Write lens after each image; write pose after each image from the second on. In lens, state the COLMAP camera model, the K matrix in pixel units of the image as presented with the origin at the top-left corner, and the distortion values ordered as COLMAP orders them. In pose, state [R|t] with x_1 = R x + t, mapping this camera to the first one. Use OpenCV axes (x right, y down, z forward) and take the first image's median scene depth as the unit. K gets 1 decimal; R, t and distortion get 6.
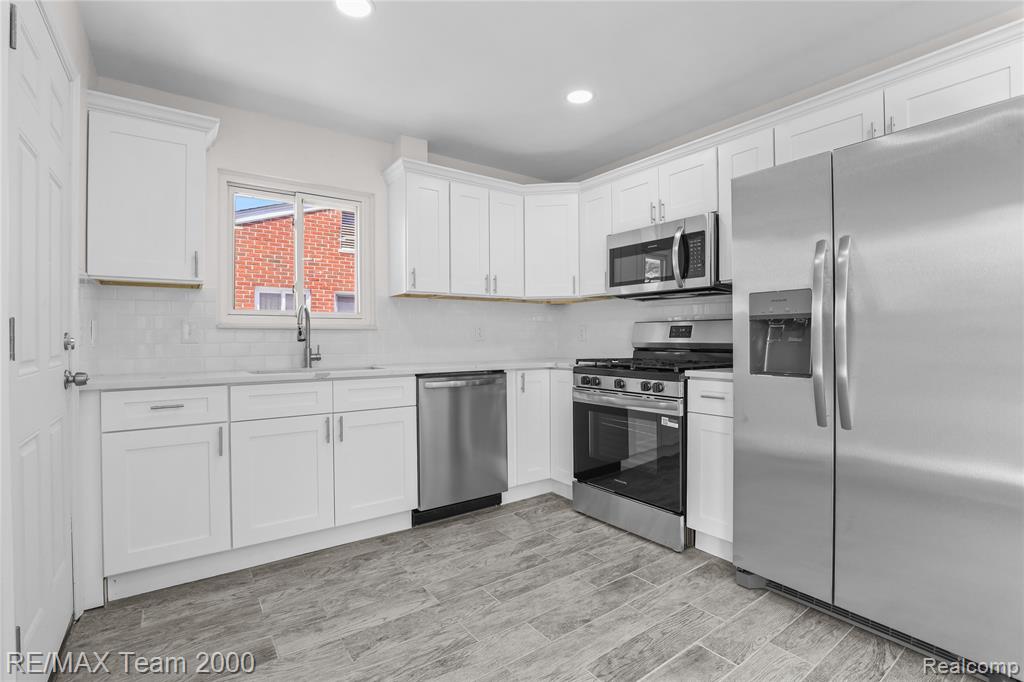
lens RADIAL K [[473.6, 0, 512.0], [0, 473.6, 341.0], [0, 0, 1]] dist [-0.030128, 0.001075]
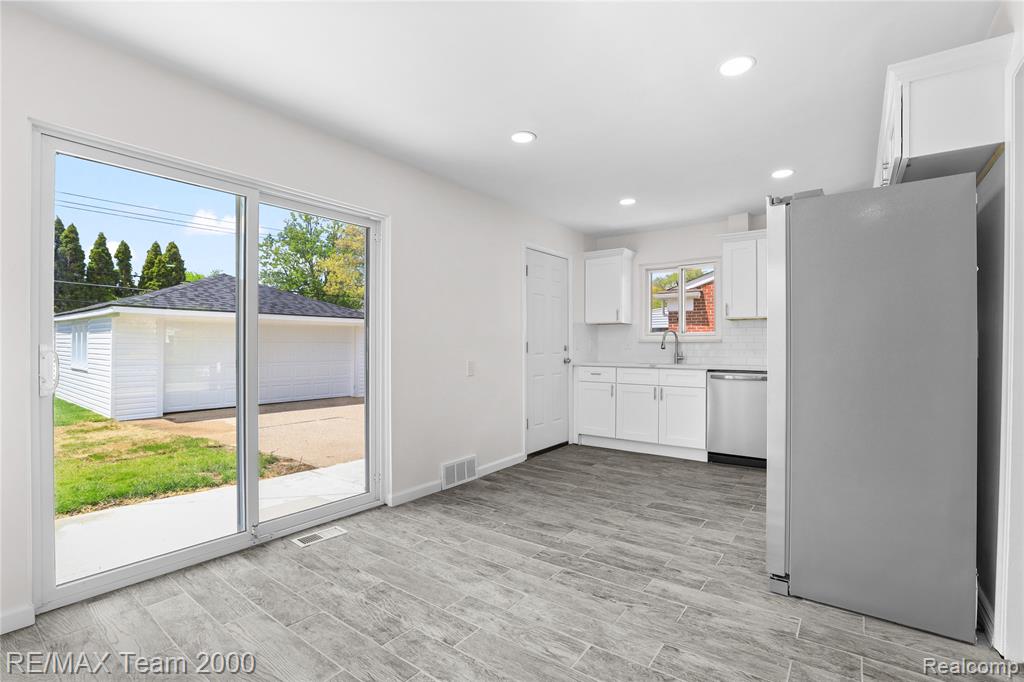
lens RADIAL K [[466.8, 0, 512.0], [0, 466.8, 341.0], [0, 0, 1]] dist [-0.031372, 0.000161]
pose [[0.302972, -0.005423, -0.952984, 1.320291], [-0.009063, 0.999922, -0.008571, -0.011558], [0.952956, 0.011233, 0.302899, -0.183064]]
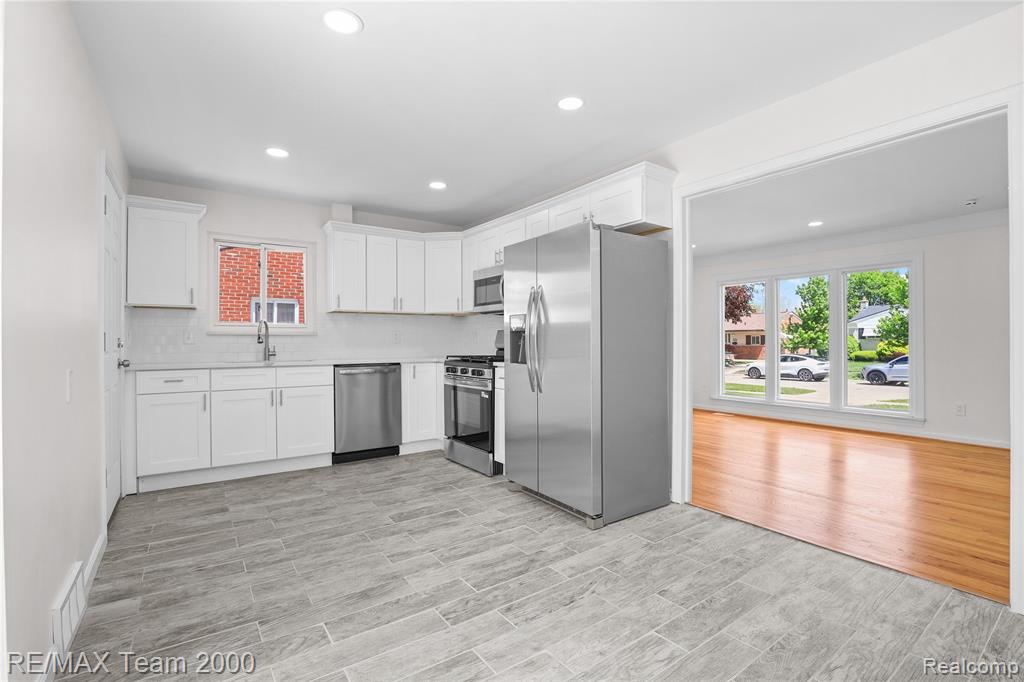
lens RADIAL K [[466.8, 0, 512.0], [0, 466.8, 341.0], [0, 0, 1]] dist [-0.031372, 0.000161]
pose [[0.999928, 0.001903, -0.011881, 0.449974], [-0.001965, 0.999985, -0.005155, -0.000285], [0.011871, 0.005178, 0.999916, -0.578932]]
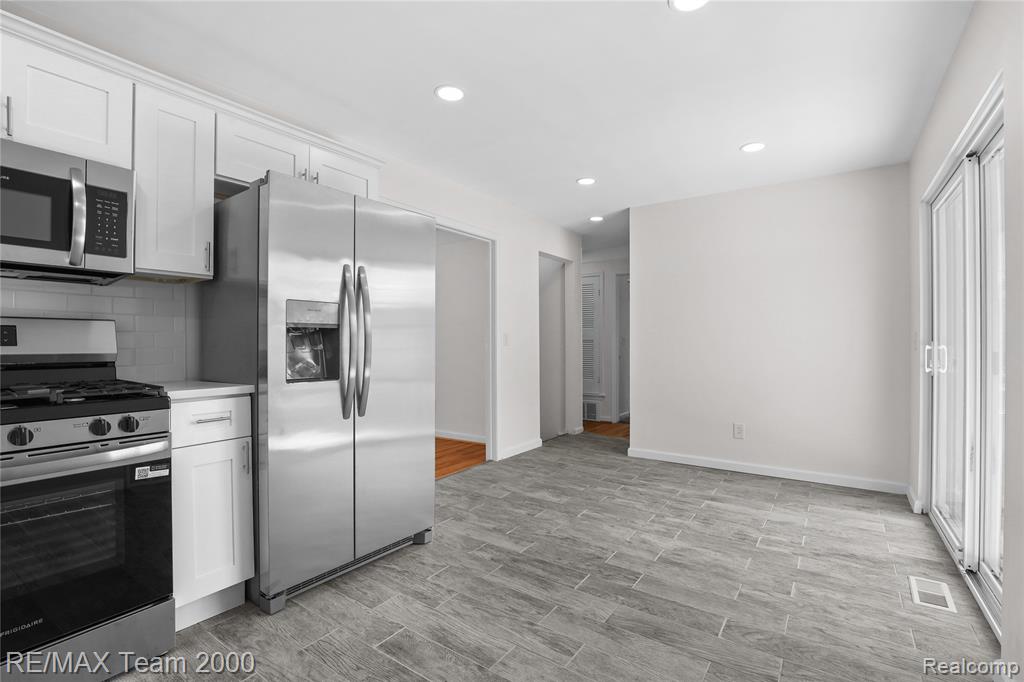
lens RADIAL K [[473.6, 0, 512.0], [0, 473.6, 341.0], [0, 0, 1]] dist [-0.030128, 0.001075]
pose [[-0.336255, 0.006945, 0.941745, -0.468660], [0.006183, 0.999968, -0.005167, -0.007034], [-0.941751, 0.004086, -0.336287, 0.746709]]
